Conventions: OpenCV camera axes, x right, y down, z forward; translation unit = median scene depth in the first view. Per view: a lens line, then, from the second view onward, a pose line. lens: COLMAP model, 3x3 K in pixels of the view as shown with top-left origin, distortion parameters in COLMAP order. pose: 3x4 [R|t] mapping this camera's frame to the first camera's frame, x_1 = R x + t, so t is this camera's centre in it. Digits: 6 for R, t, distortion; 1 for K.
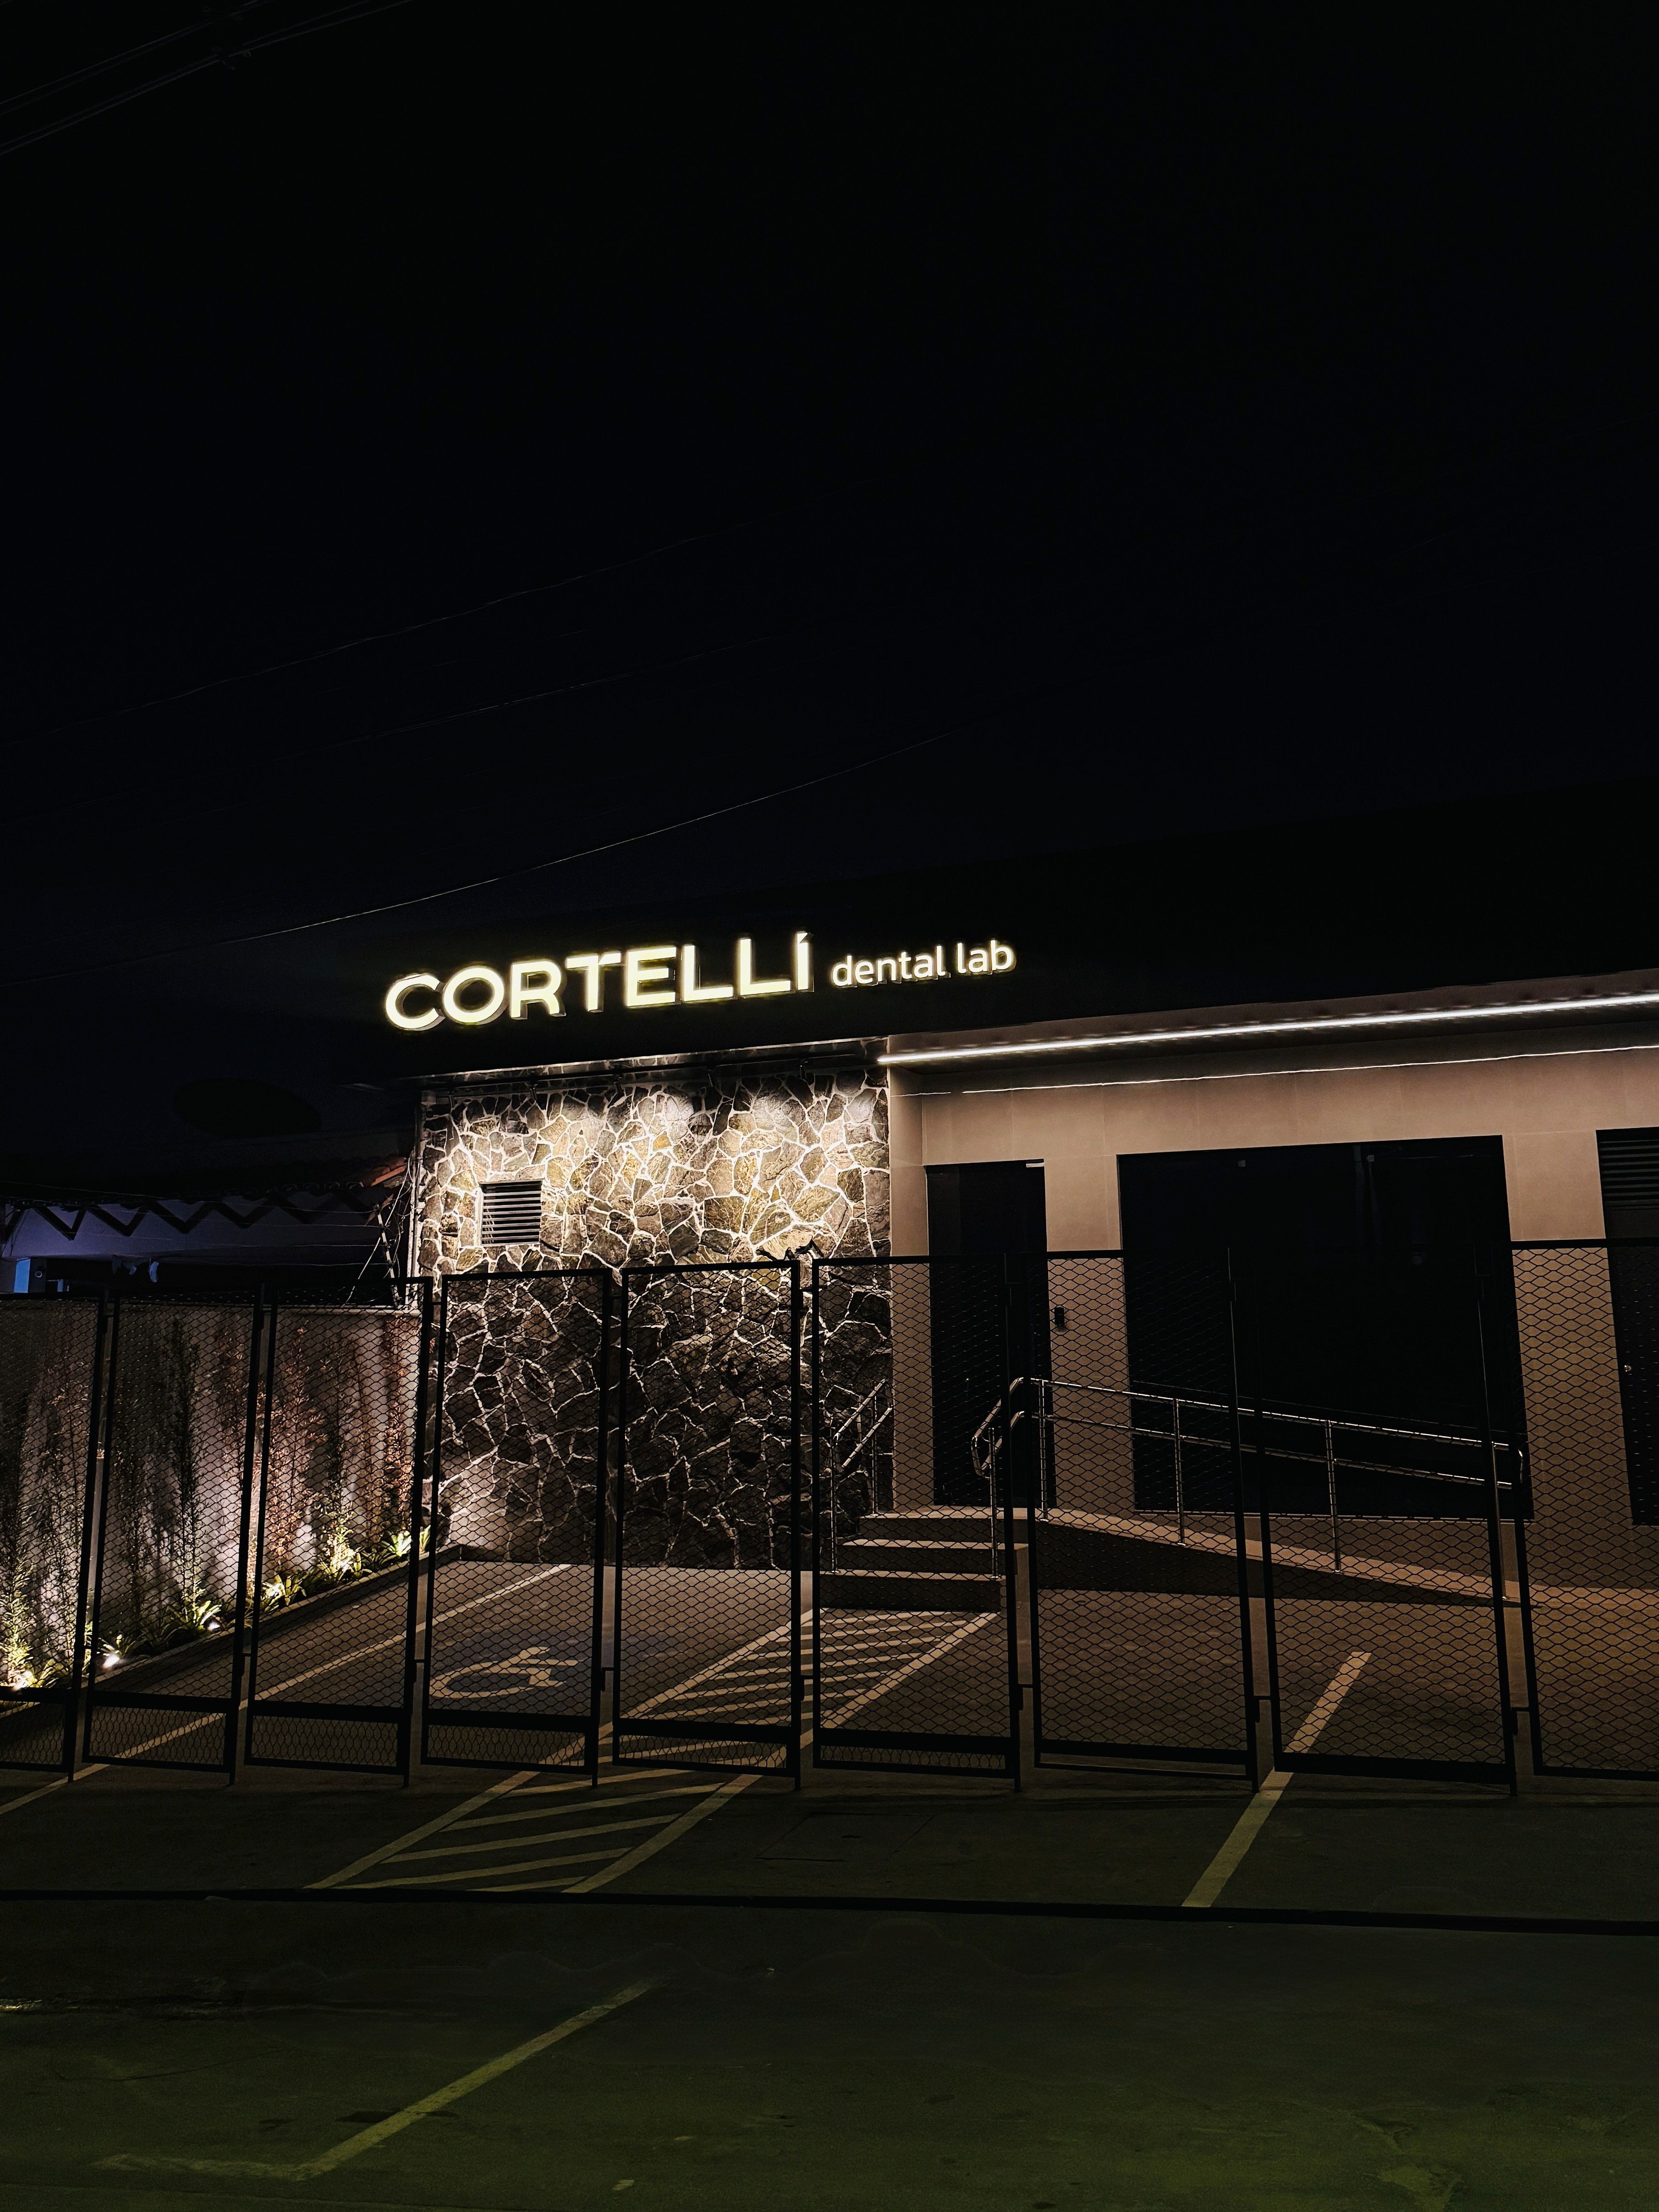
lens RADIAL K [[1480.4, 0, 829.5], [0, 1480.4, 1106.0], [0, 0, 1]] dist [0.100545, -0.249019]
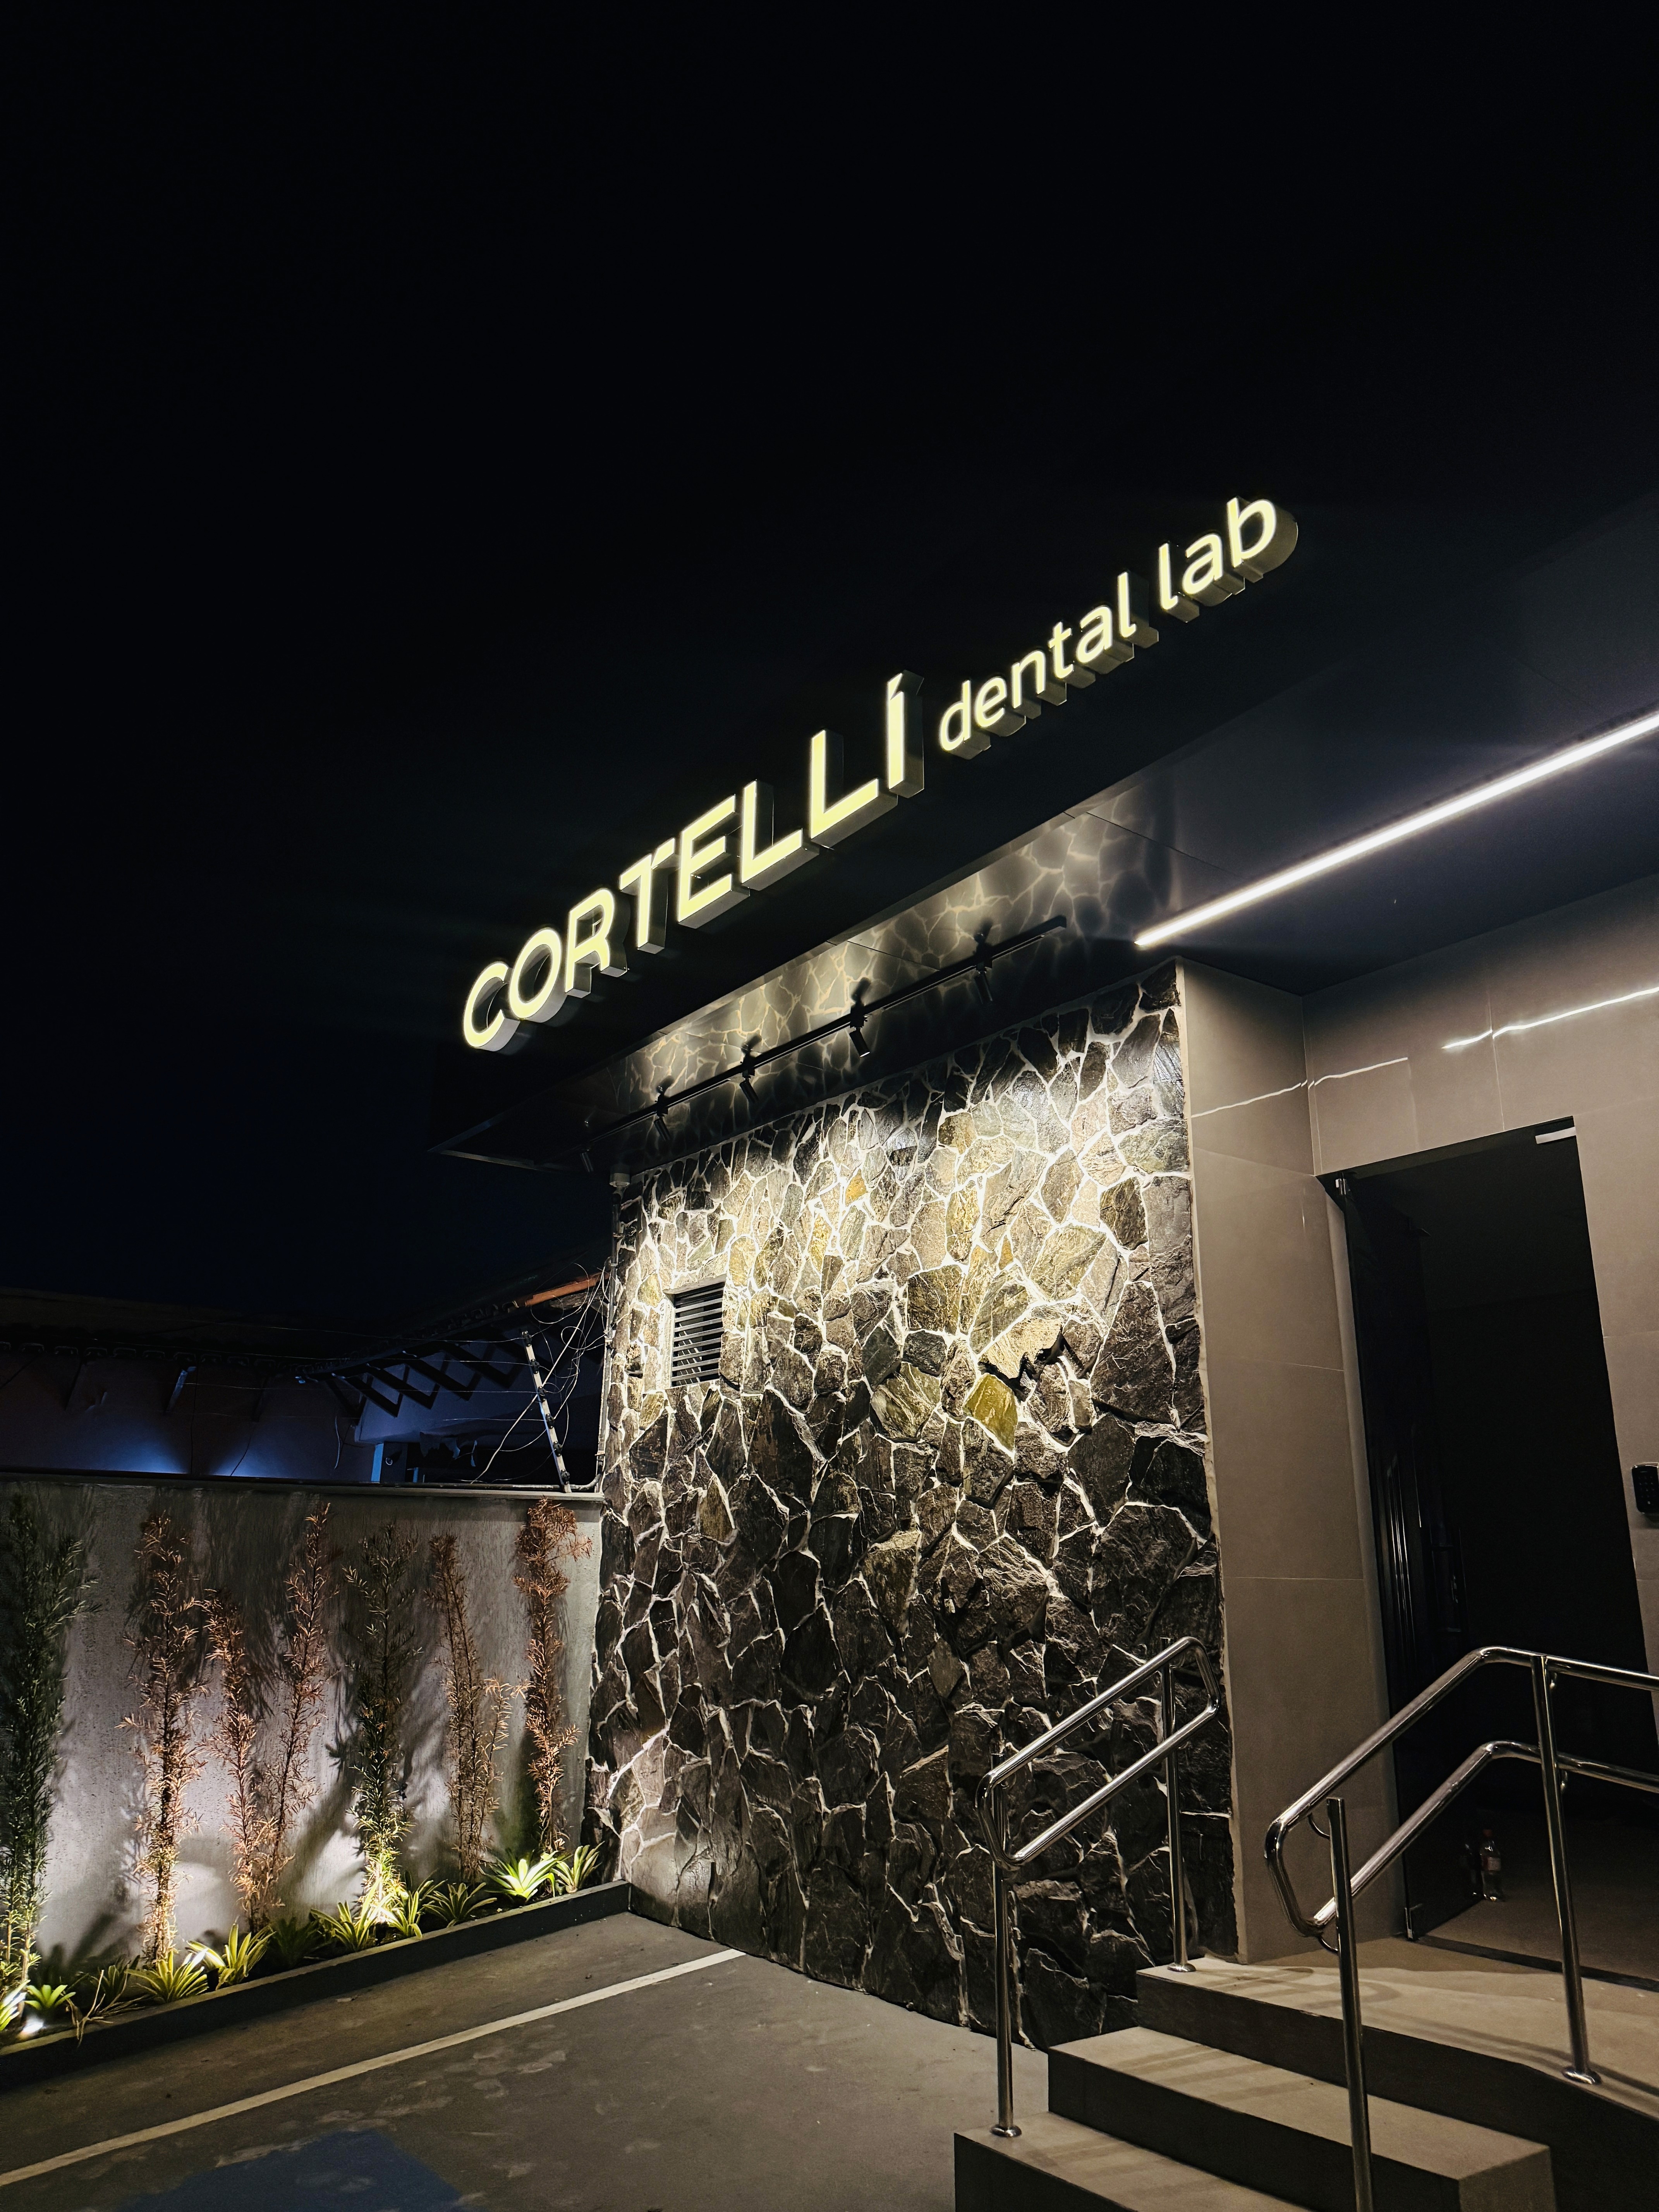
lens RADIAL K [[1480.5, 0, 829.5], [0, 1480.5, 1106.0], [0, 0, 1]] dist [0.100545, -0.249019]
pose [[0.900356, -0.119565, -0.418405, 0.127601], [0.065717, 0.987844, -0.140877, 0.075512], [0.430163, 0.099343, 0.897269, 0.485841]]
